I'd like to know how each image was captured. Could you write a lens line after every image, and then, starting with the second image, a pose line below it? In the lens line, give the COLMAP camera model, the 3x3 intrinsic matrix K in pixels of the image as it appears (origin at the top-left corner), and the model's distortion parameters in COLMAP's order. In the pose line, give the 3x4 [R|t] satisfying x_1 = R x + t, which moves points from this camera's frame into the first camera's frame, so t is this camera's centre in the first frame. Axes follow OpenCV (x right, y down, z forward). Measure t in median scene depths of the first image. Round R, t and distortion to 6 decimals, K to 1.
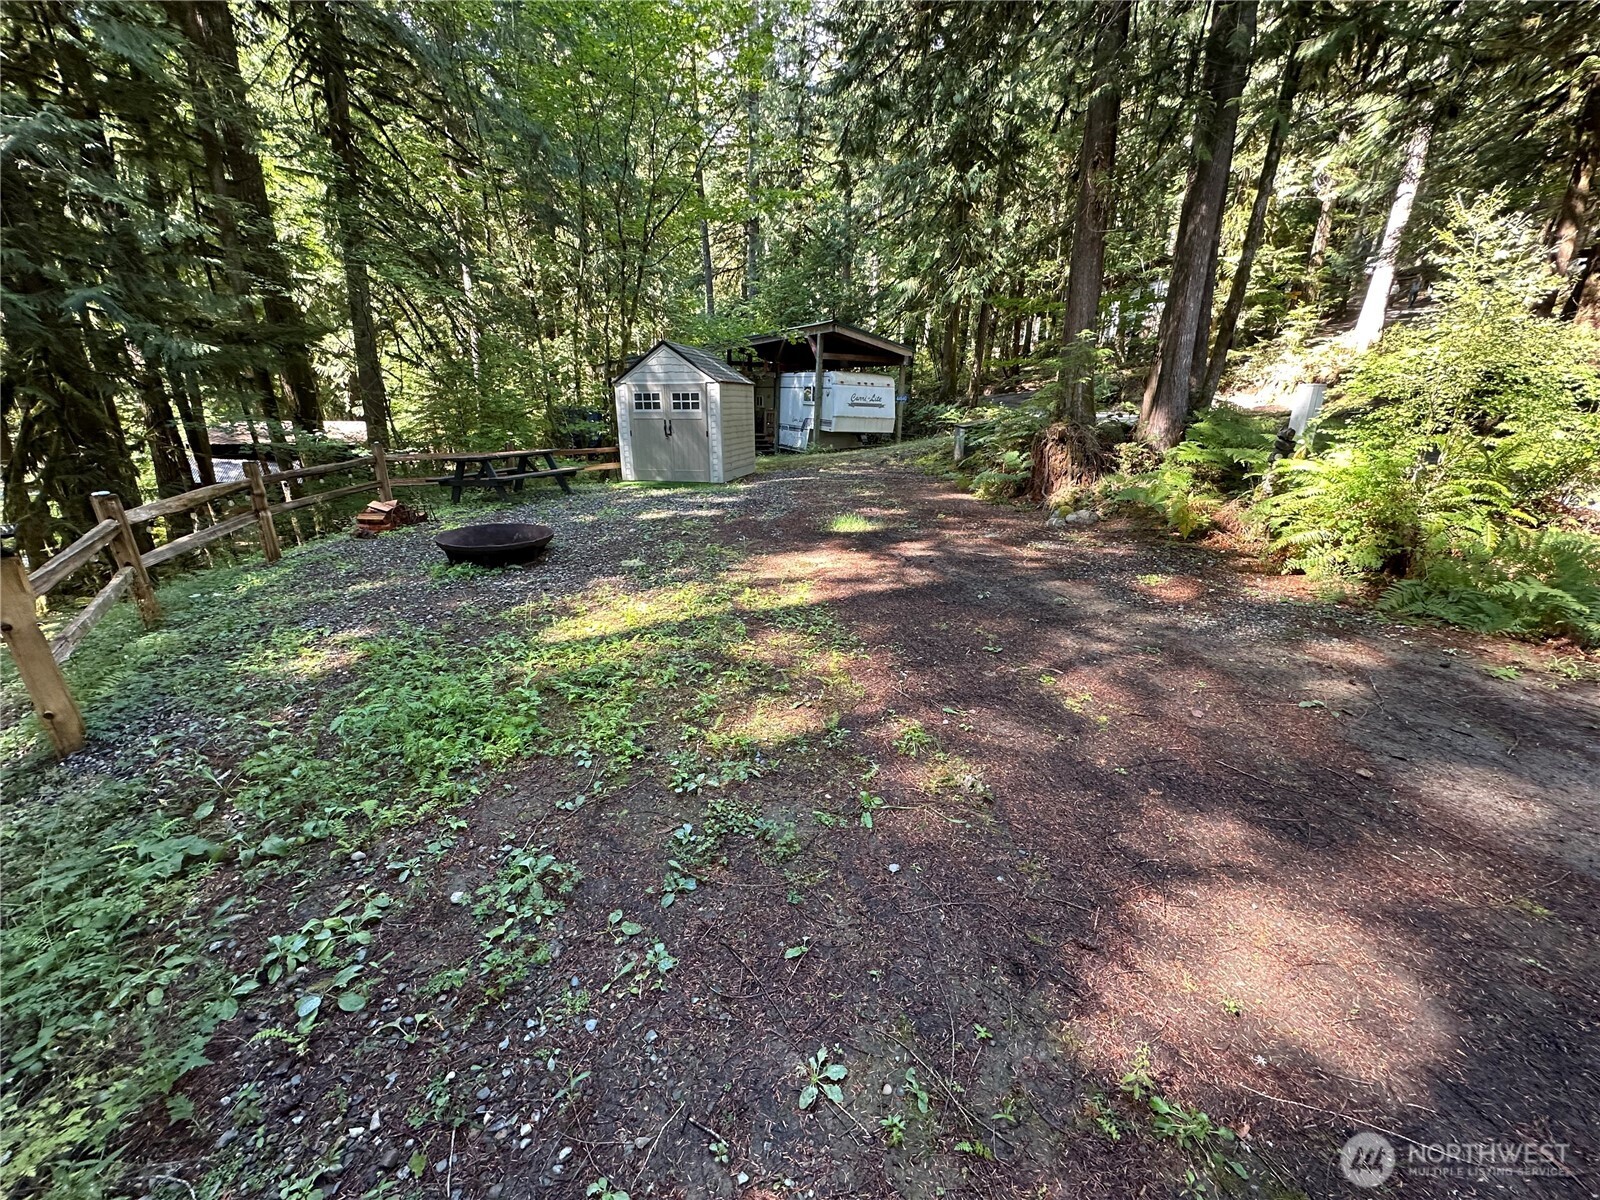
lens RADIAL K [[638.4, 0, 800.0], [0, 638.4, 600.0], [0, 0, 1]] dist [-0.001752, -0.000289]
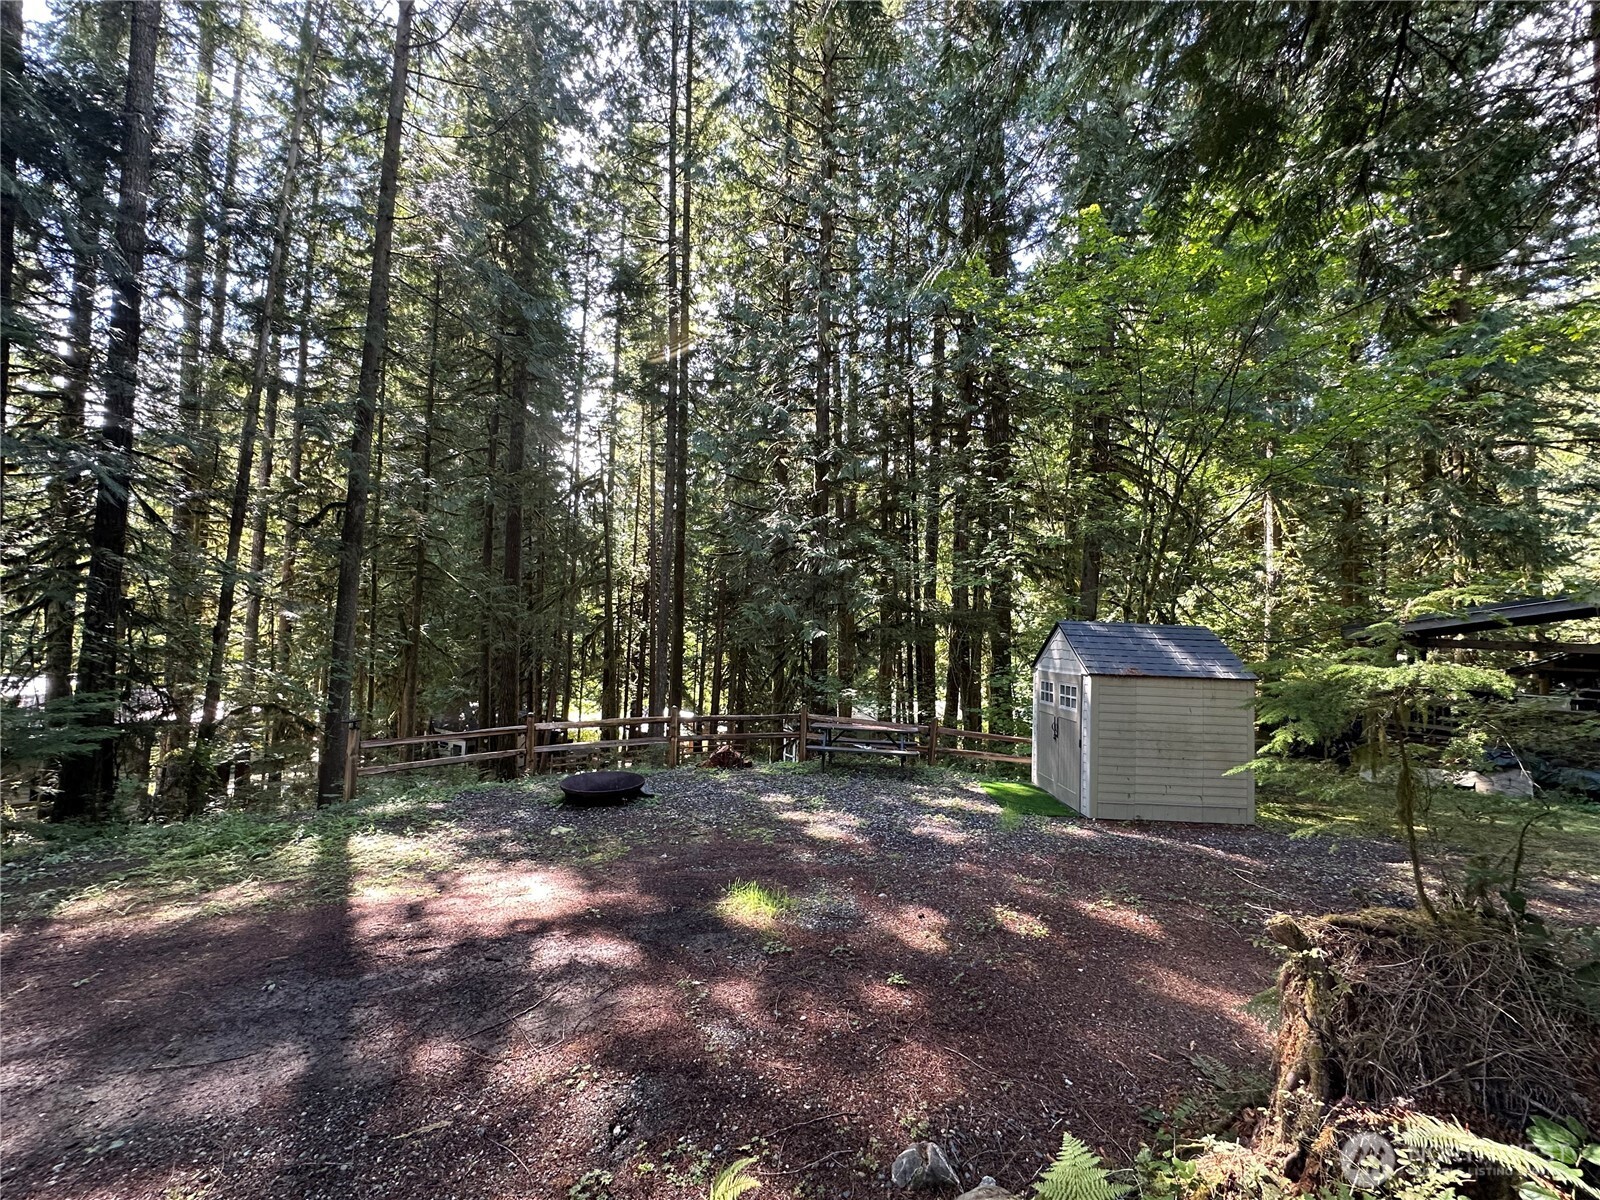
lens RADIAL K [[638.4, 0, 800.0], [0, 638.4, 600.0], [0, 0, 1]] dist [-0.001752, -0.000289]
pose [[0.223344, -0.047684, -0.973573, 0.474732], [-0.320374, 0.939721, -0.119522, -0.220815], [0.920586, 0.338602, 0.194604, 0.510752]]
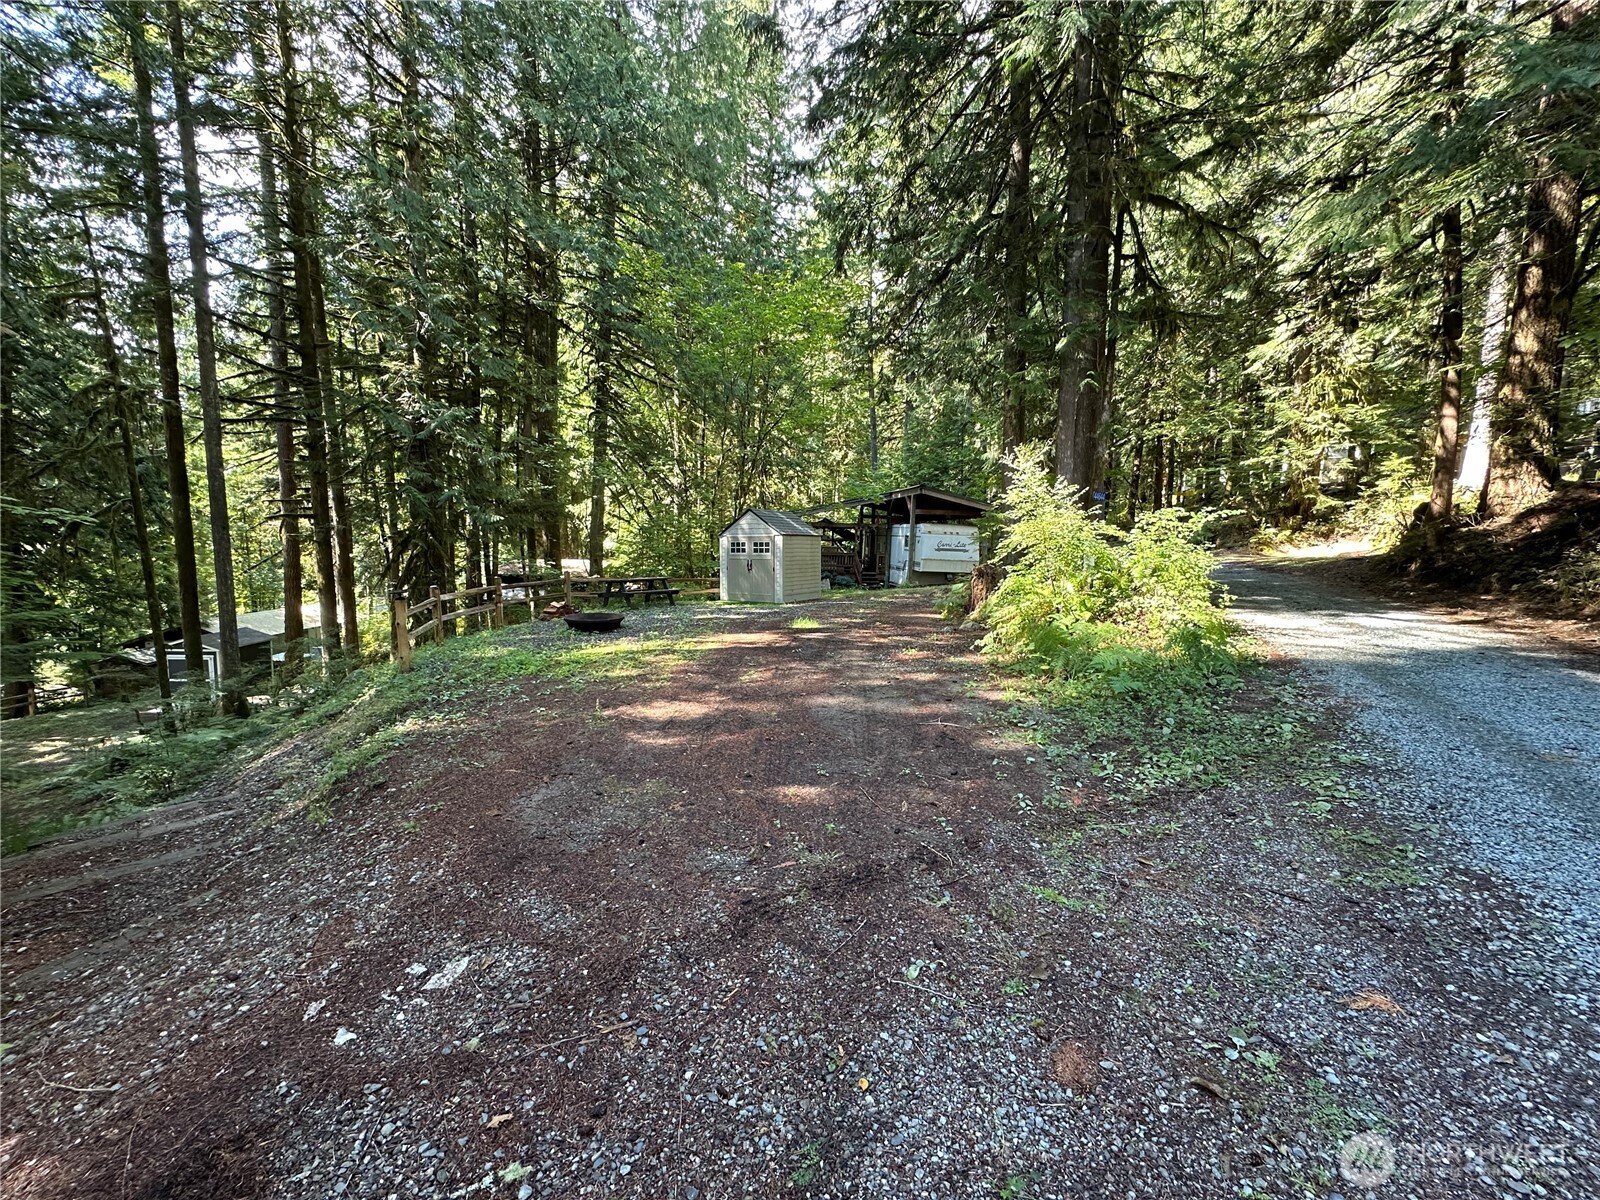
lens RADIAL K [[638.4, 0, 800.0], [0, 638.4, 600.0], [0, 0, 1]] dist [-0.001752, -0.000289]
pose [[0.953851, 0.025473, -0.299199, 0.335769], [-0.089369, 0.975326, -0.201874, 0.089950], [0.286675, 0.219296, 0.932591, -0.301209]]
